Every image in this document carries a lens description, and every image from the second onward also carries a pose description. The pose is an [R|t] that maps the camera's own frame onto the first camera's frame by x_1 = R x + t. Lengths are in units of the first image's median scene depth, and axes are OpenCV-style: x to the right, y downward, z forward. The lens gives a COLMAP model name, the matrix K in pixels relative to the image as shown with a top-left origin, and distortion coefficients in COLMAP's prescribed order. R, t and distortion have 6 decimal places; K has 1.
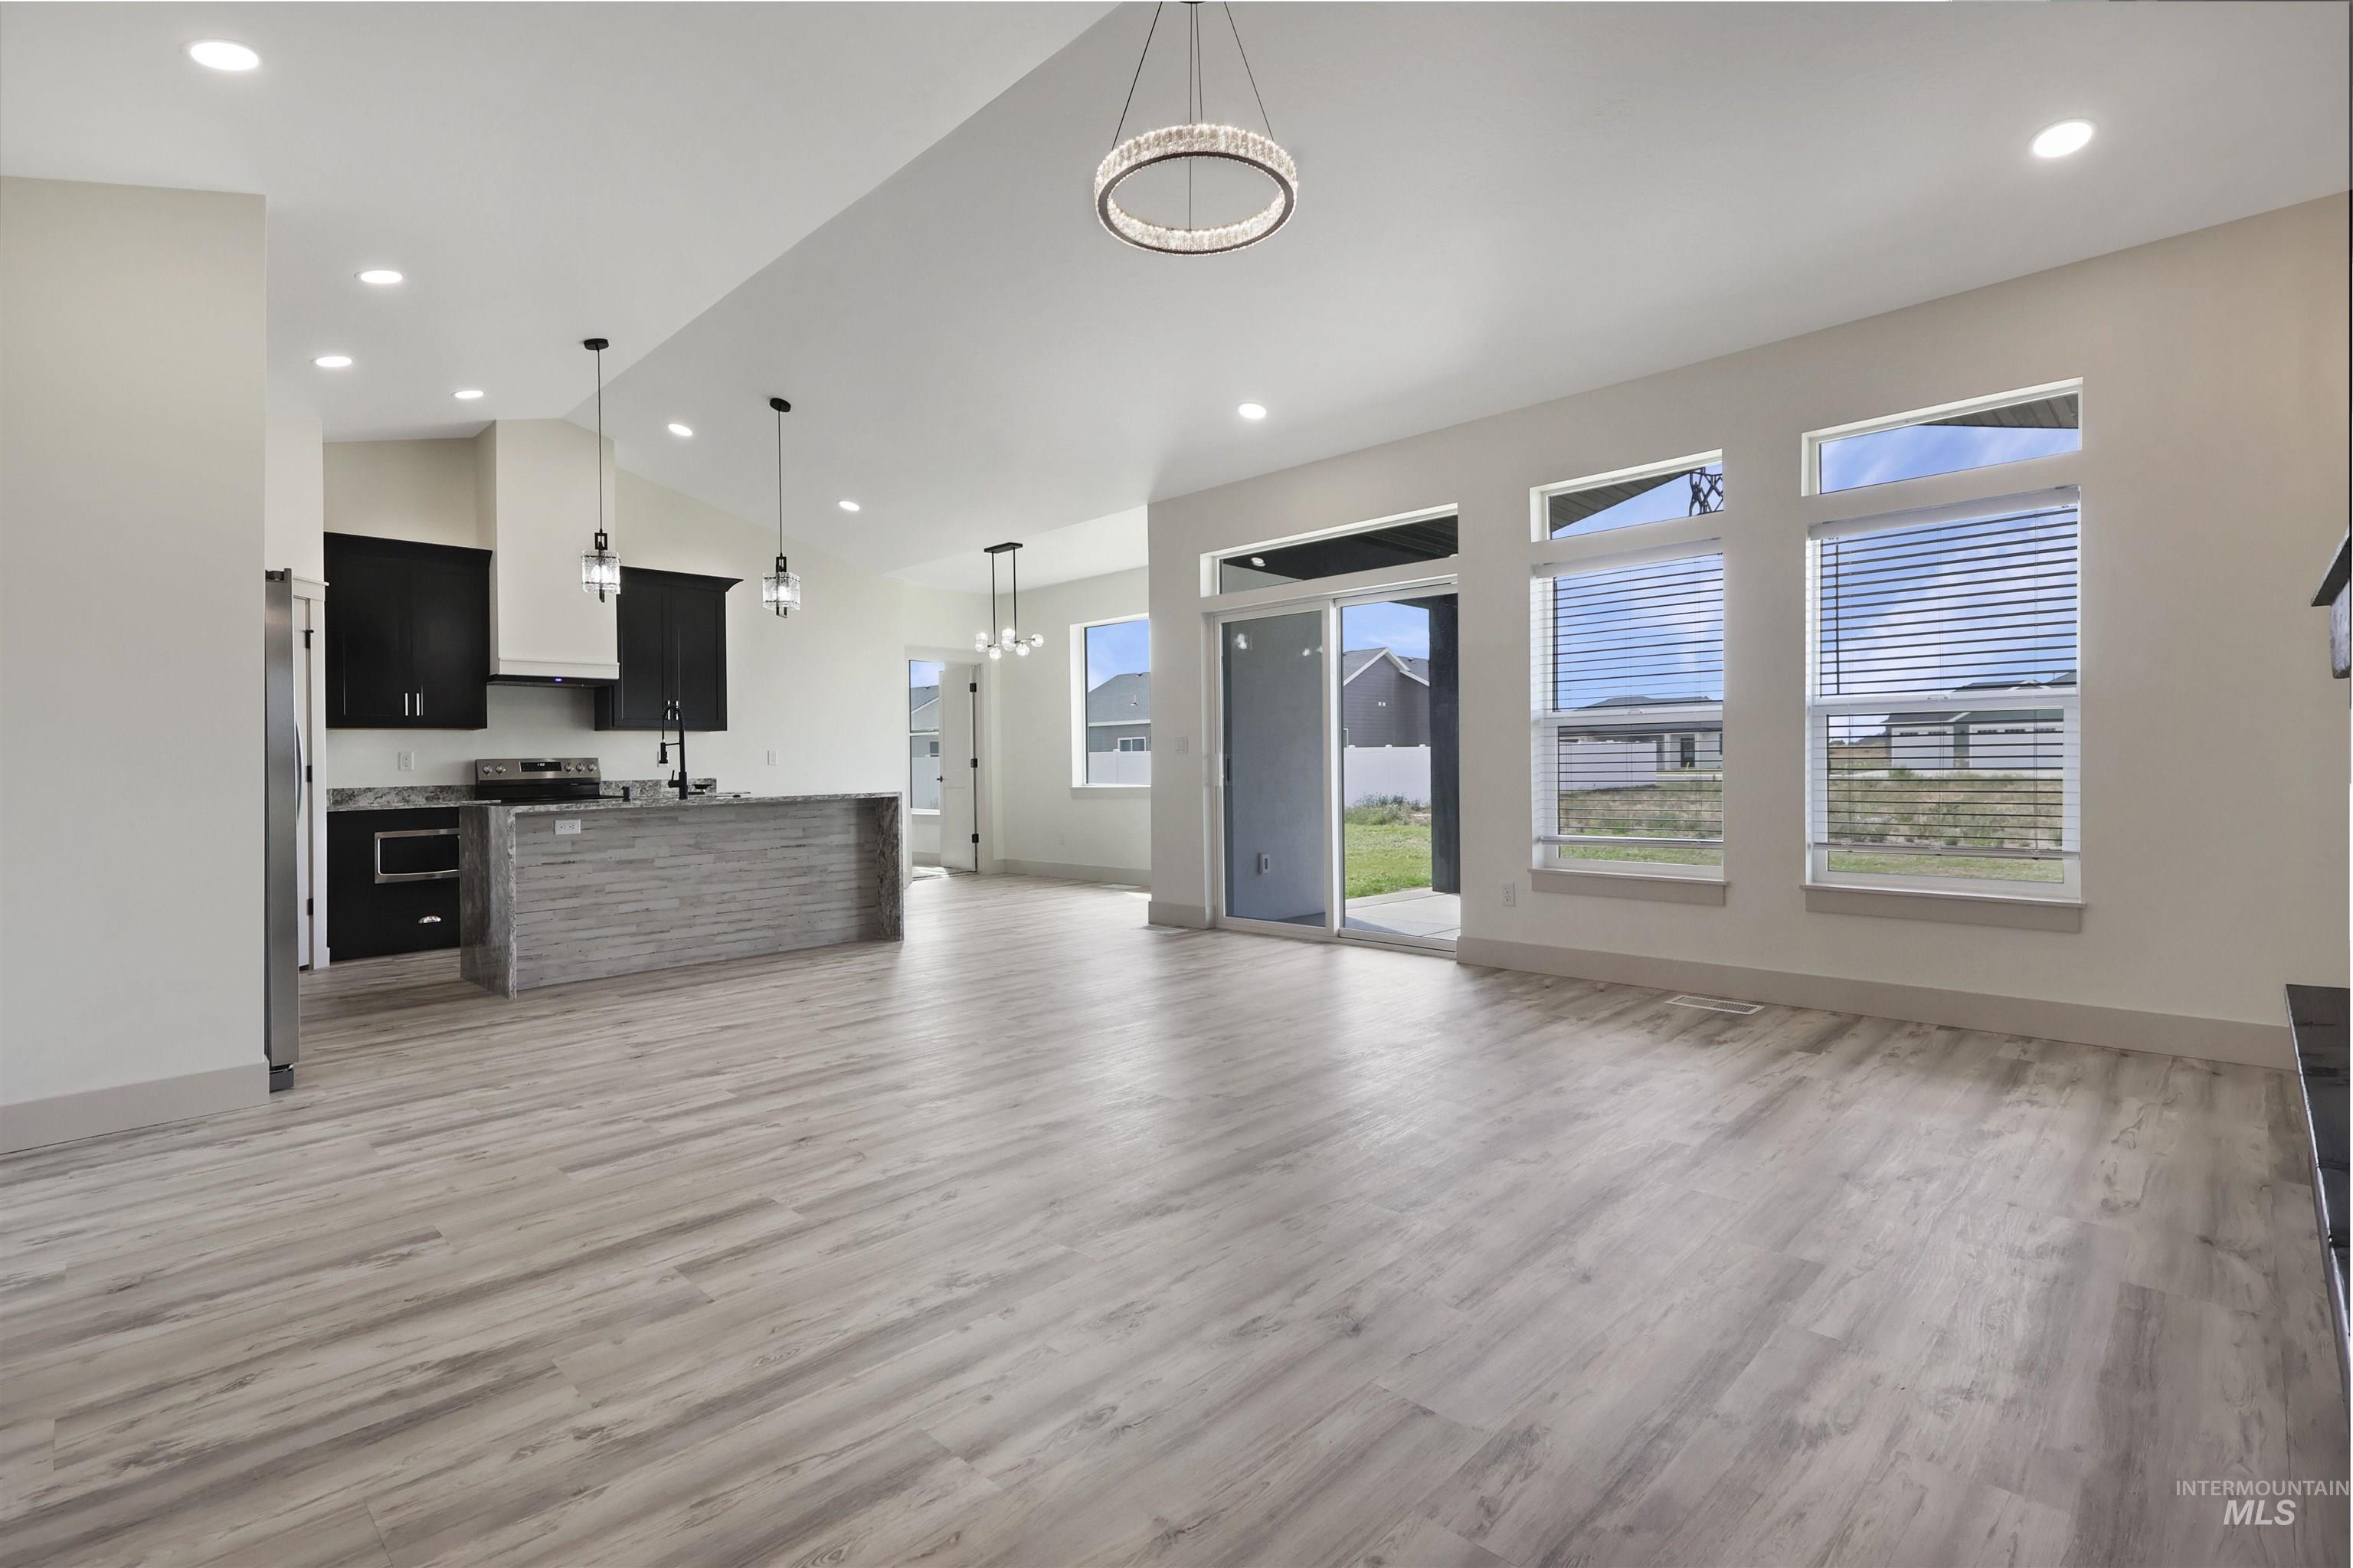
lens RADIAL K [[1095.5, 0, 1164.8], [0, 1095.5, 785.1], [0, 0, 1]] dist [-0.001259, 0.002733]
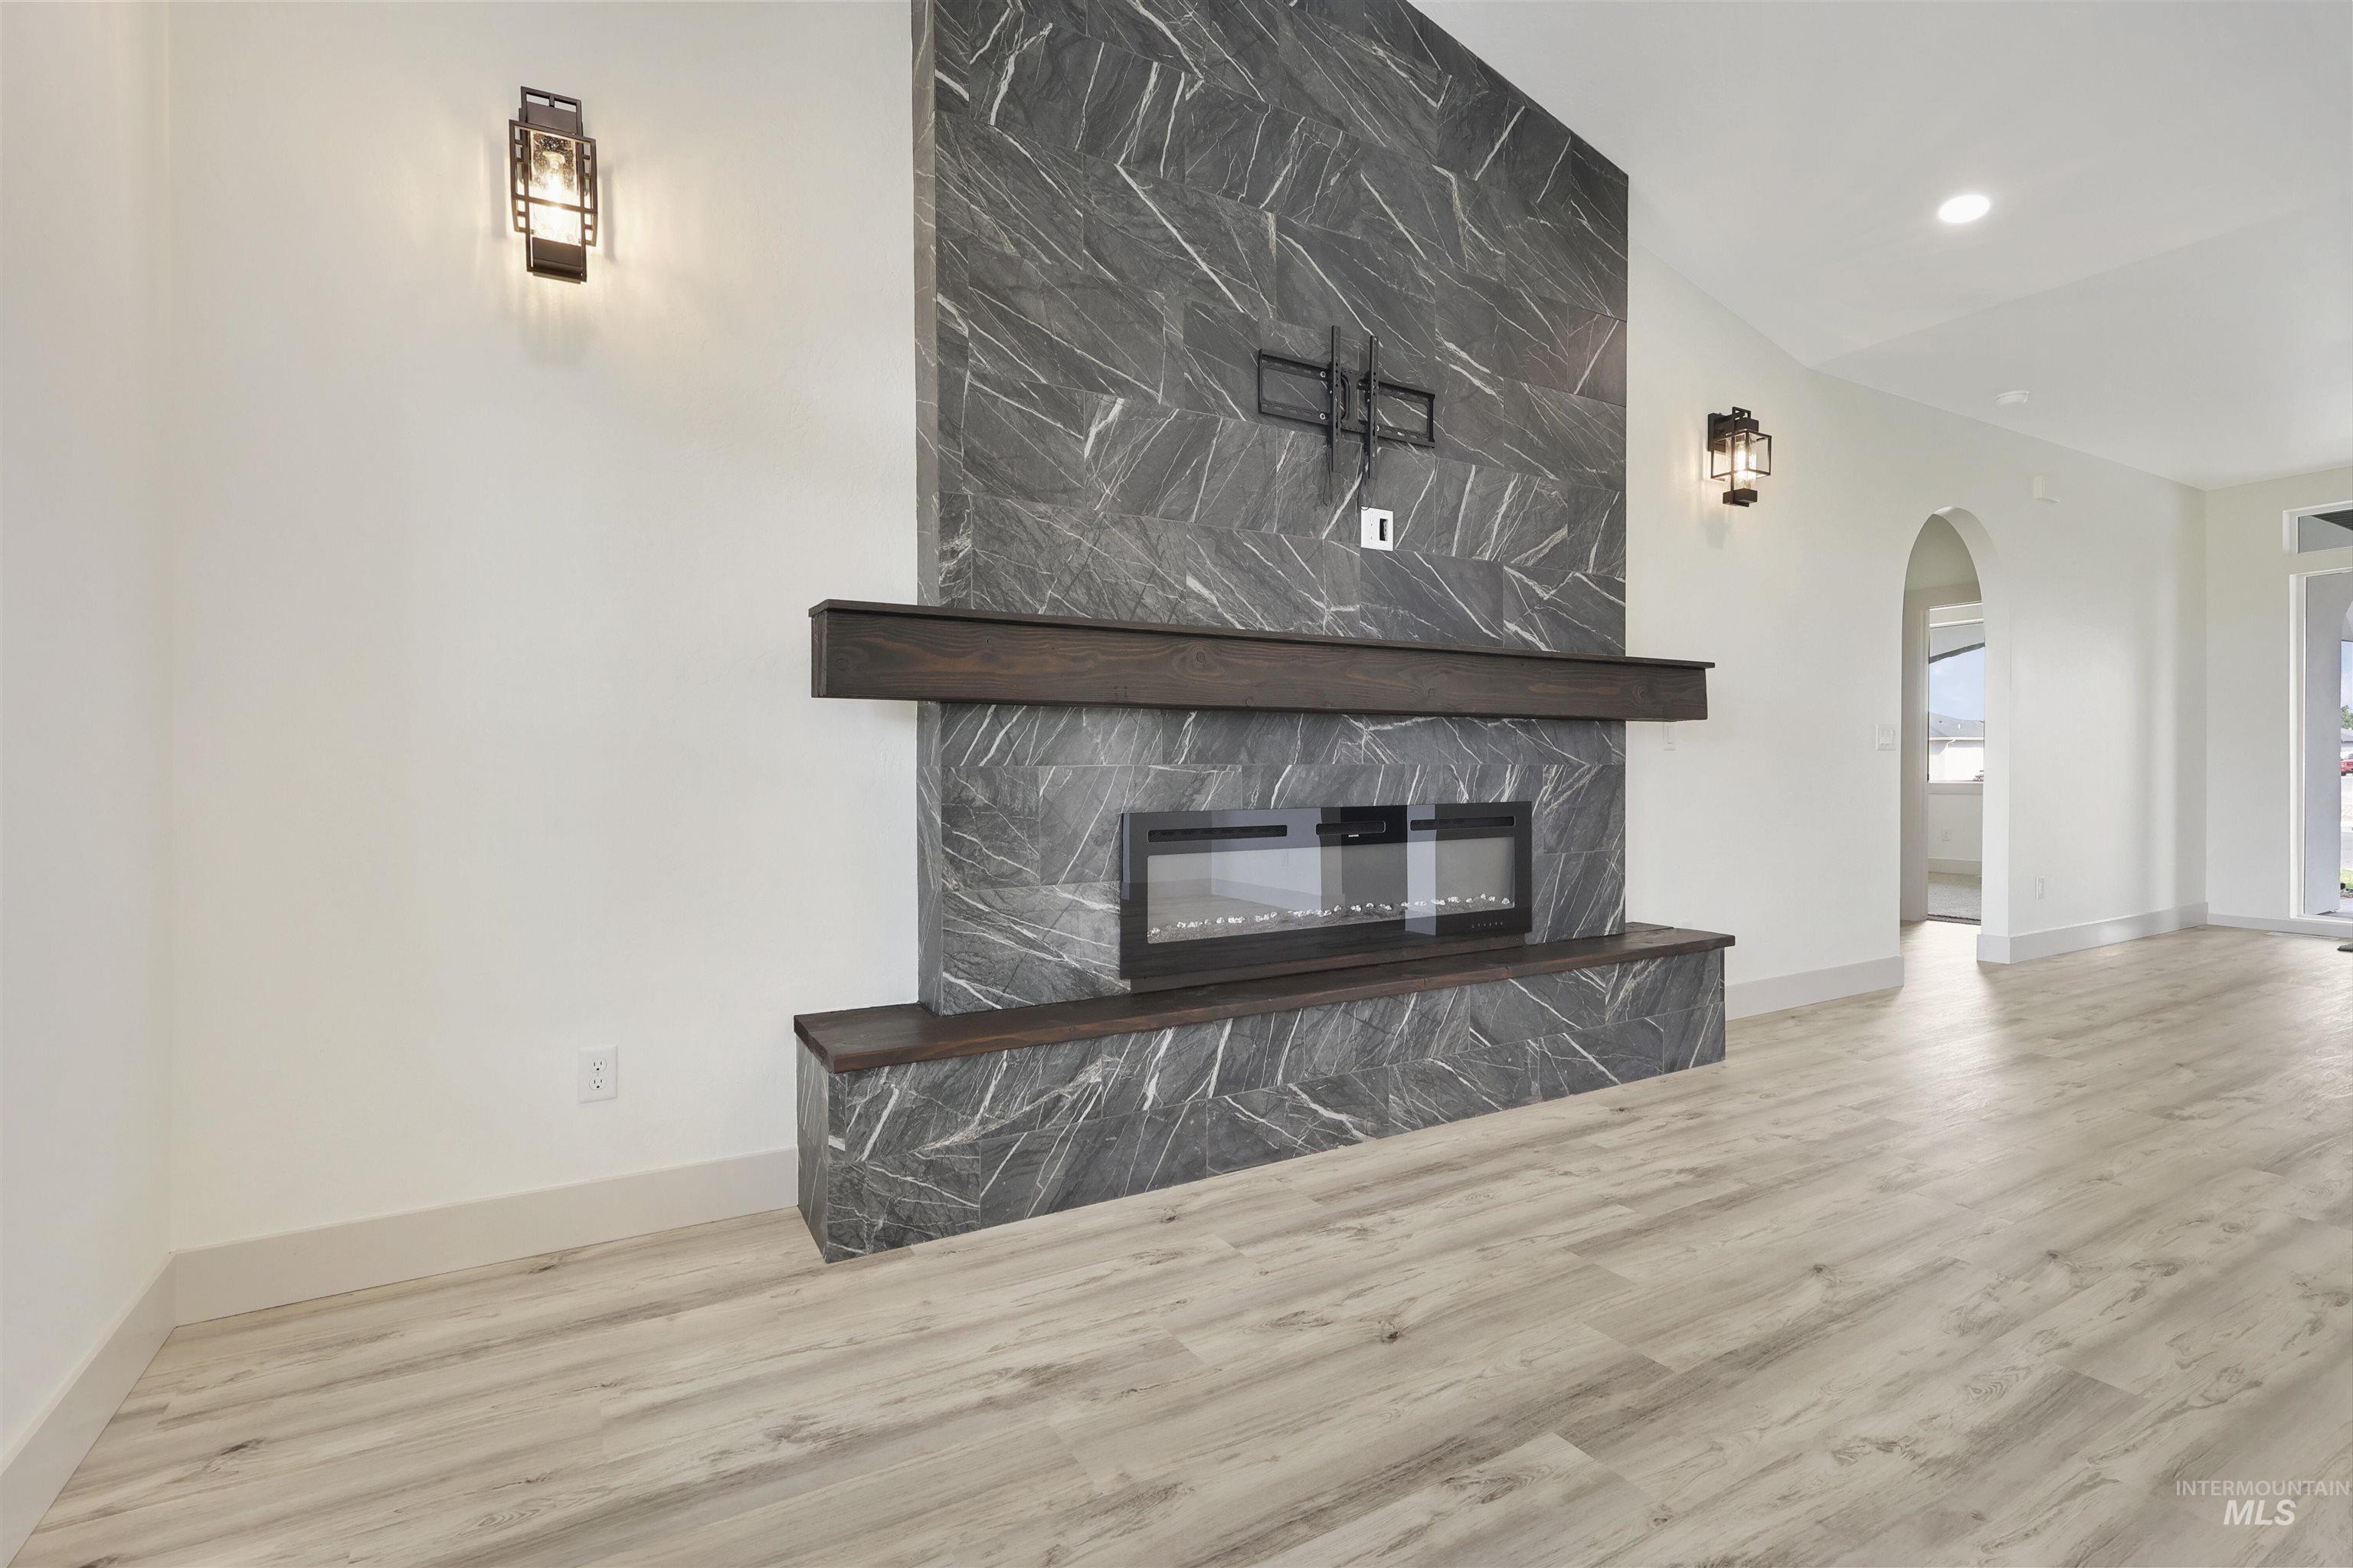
lens RADIAL K [[1095.5, 0, 1183.3], [0, 1095.5, 755.4], [0, 0, 1]] dist [-0.001259, 0.002733]
pose [[-0.964728, 0.029212, 0.261625, 0.266117], [0.029162, 0.999566, -0.004076, -0.019717], [-0.261630, 0.003697, -0.965161, 0.846085]]
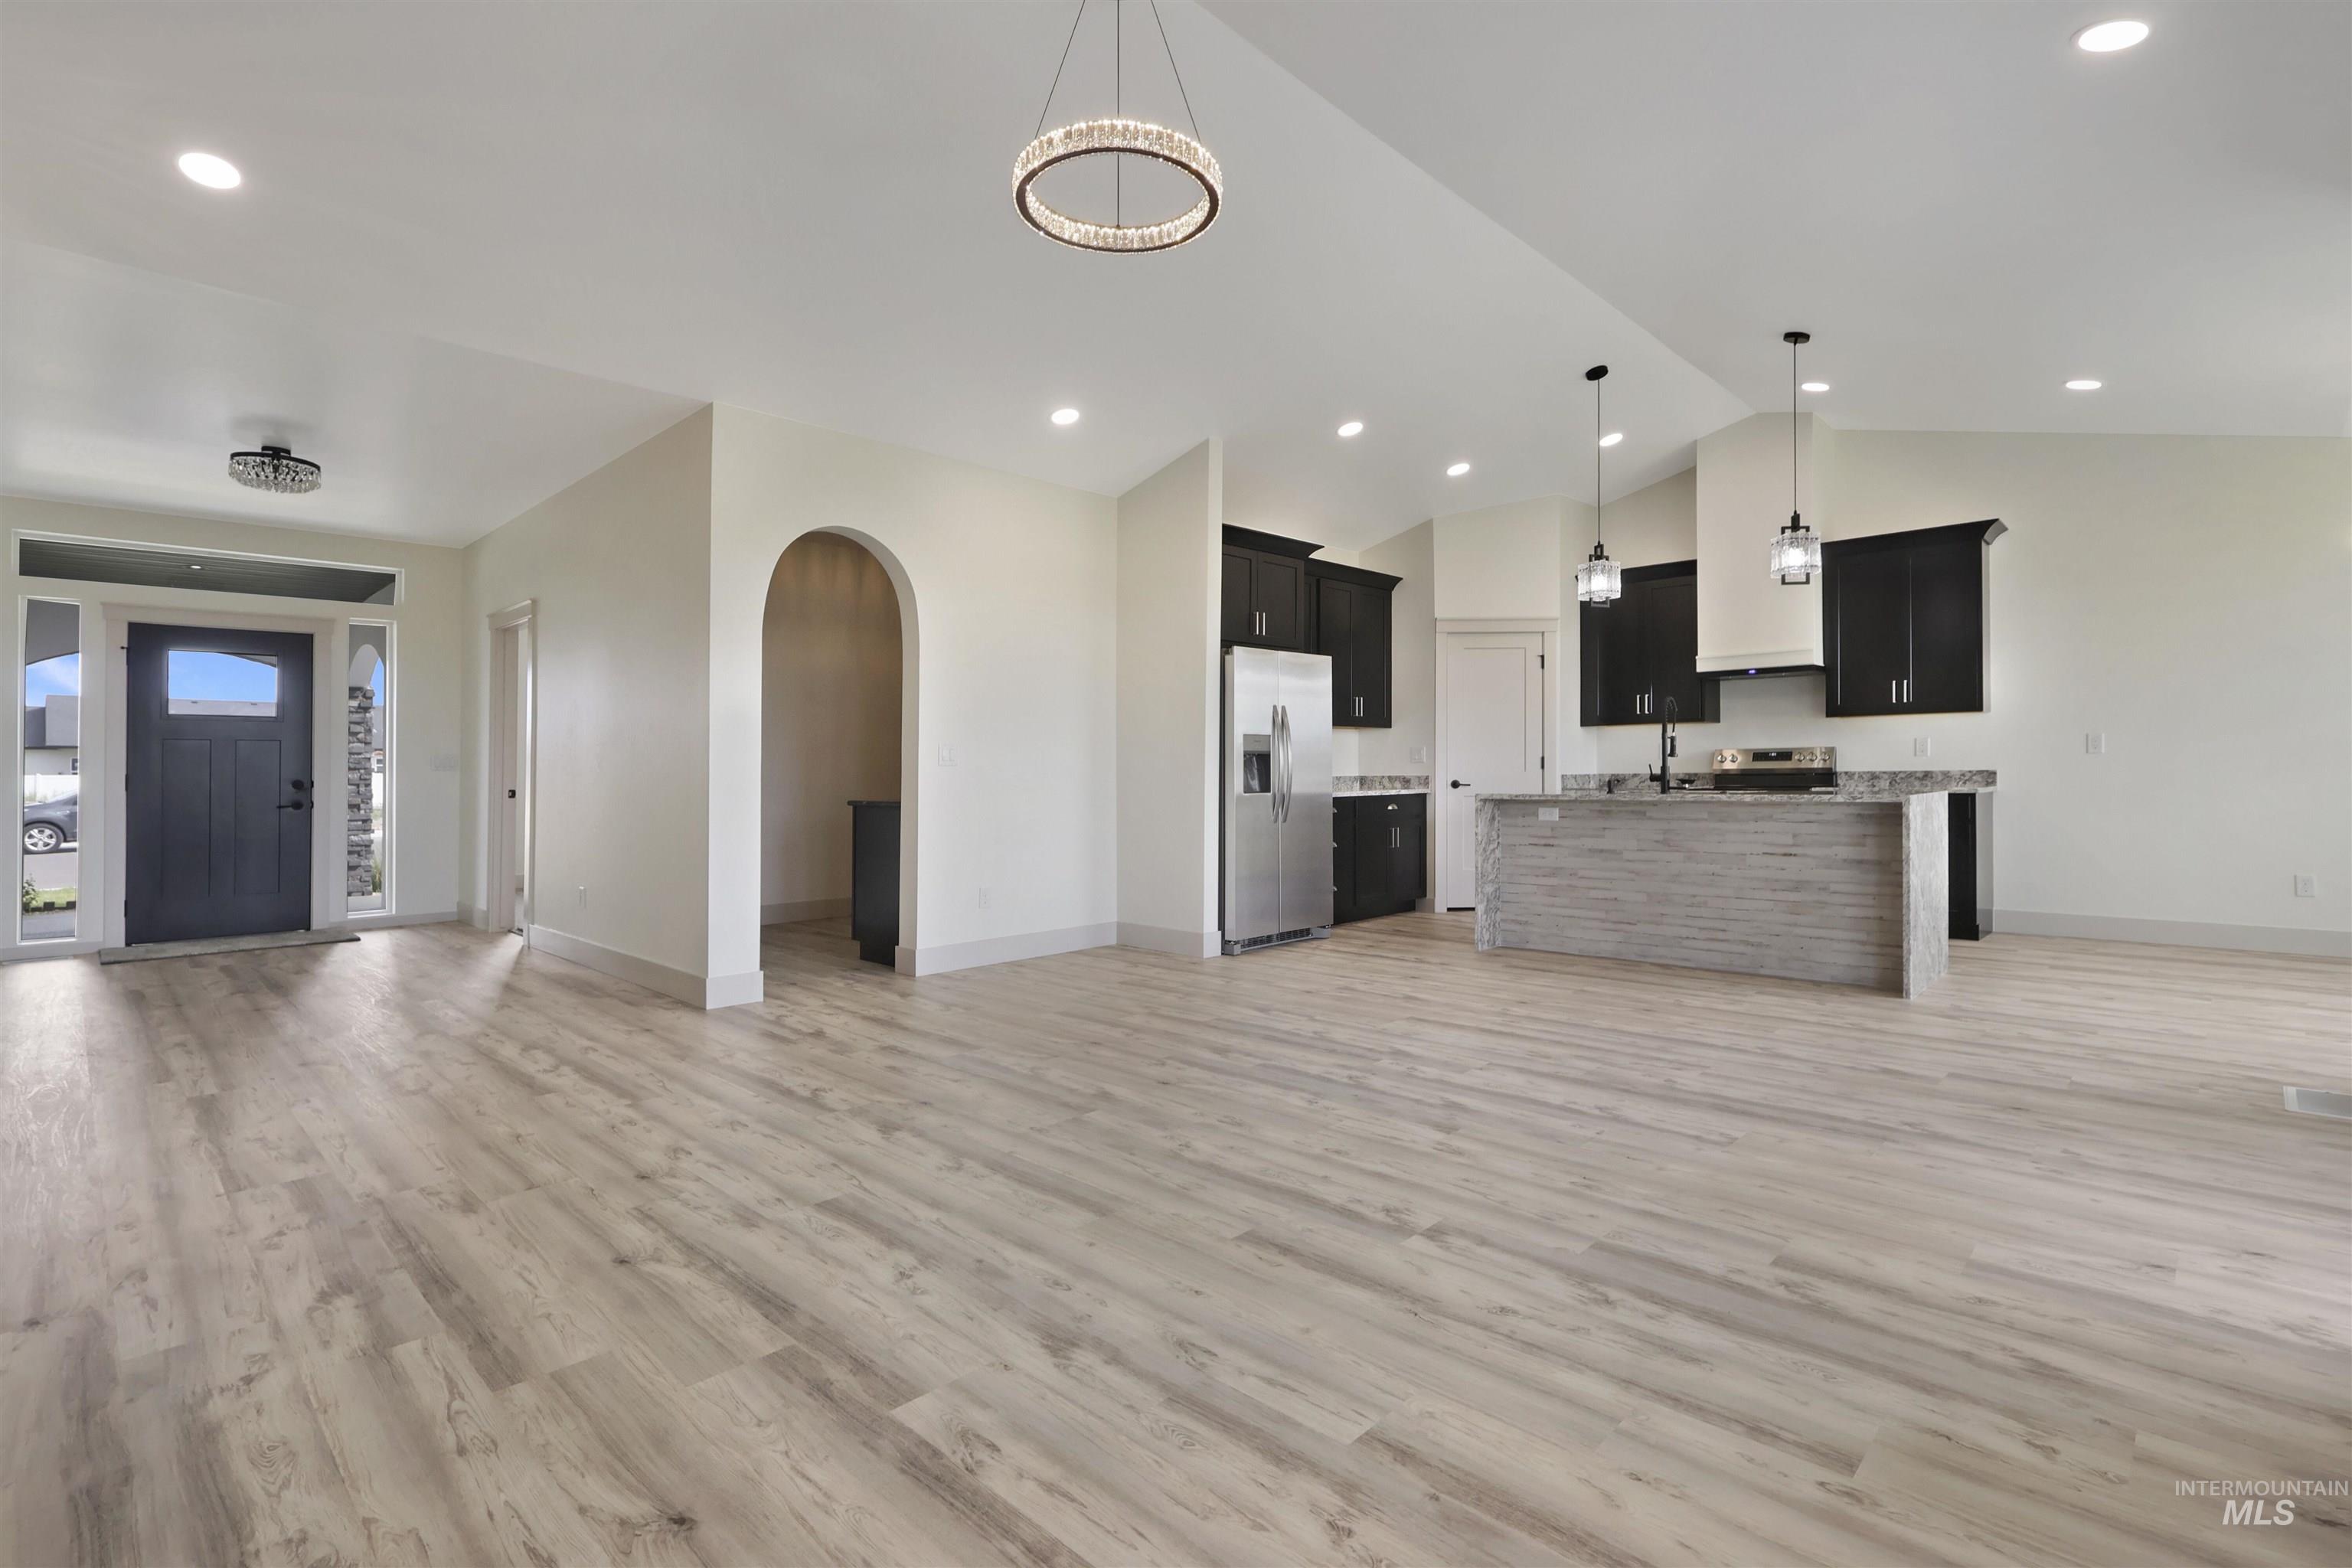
lens RADIAL K [[1095.0, 0, 1174.7], [0, 1095.0, 751.6], [0, 0, 1]] dist [-0.001259, 0.002733]
pose [[0.003019, -0.002228, -0.999993, 0.574861], [-0.005914, 0.999980, -0.002246, -0.021100], [0.999978, 0.005921, 0.003005, 0.603175]]
